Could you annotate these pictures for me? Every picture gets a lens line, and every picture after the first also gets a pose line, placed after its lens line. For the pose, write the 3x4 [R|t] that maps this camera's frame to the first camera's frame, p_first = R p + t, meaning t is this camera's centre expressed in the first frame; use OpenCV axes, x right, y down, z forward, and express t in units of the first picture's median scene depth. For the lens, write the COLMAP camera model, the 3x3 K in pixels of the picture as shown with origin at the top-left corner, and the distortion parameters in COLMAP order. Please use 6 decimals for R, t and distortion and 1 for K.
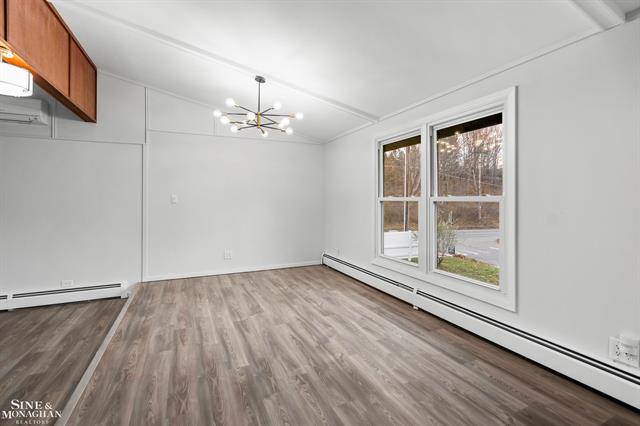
lens RADIAL K [[293.4, 0, 318.4], [0, 293.4, 199.5], [0, 0, 1]] dist [0.000734, 0.000373]
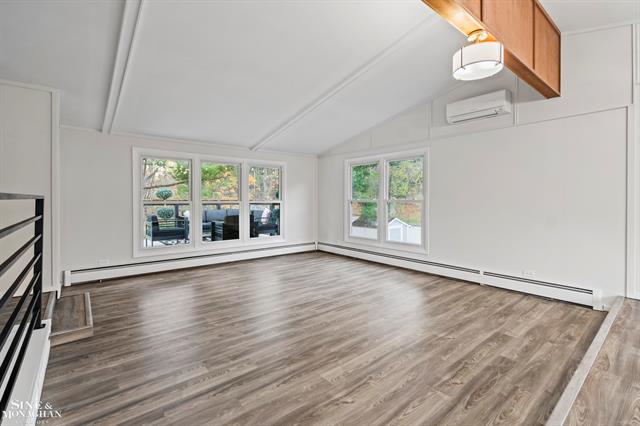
lens RADIAL K [[293.4, 0, 318.4], [0, 293.4, 199.5], [0, 0, 1]] dist [0.000734, 0.000373]
pose [[0.260987, 0.001429, -0.965341, -0.138392], [0.002663, 0.999994, 0.002200, 0.050774], [0.965339, -0.003145, 0.260982, 0.111205]]
